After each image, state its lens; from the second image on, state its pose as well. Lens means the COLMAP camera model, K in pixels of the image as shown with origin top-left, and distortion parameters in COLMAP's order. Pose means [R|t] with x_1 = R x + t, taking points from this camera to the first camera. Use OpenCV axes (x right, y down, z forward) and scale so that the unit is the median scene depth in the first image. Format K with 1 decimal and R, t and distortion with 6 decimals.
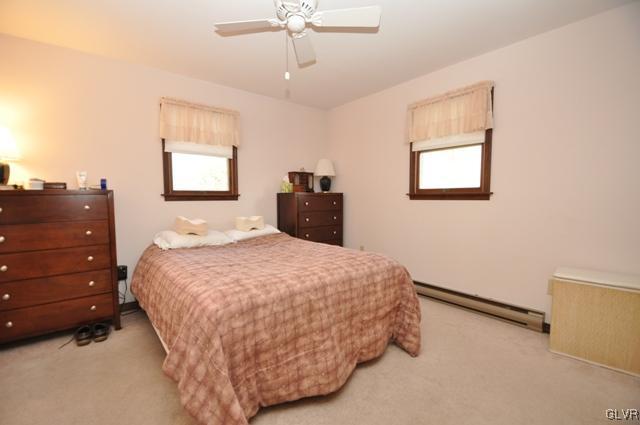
lens RADIAL K [[285.9, 0, 313.6], [0, 285.9, 209.7], [0, 0, 1]] dist [-0.001107, -0.000140]
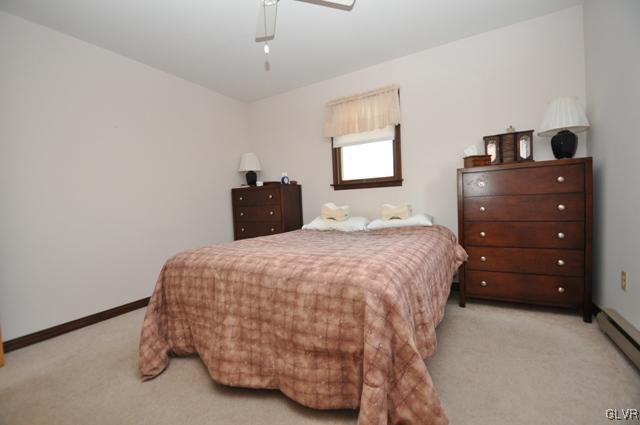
lens RADIAL K [[285.9, 0, 314.5], [0, 285.9, 214.8], [0, 0, 1]] dist [-0.001107, -0.000140]
pose [[0.336662, 0.024961, -0.941295, 0.595197], [0.001844, 0.999629, 0.027167, 0.040587], [0.941624, -0.010882, 0.336491, 0.570422]]
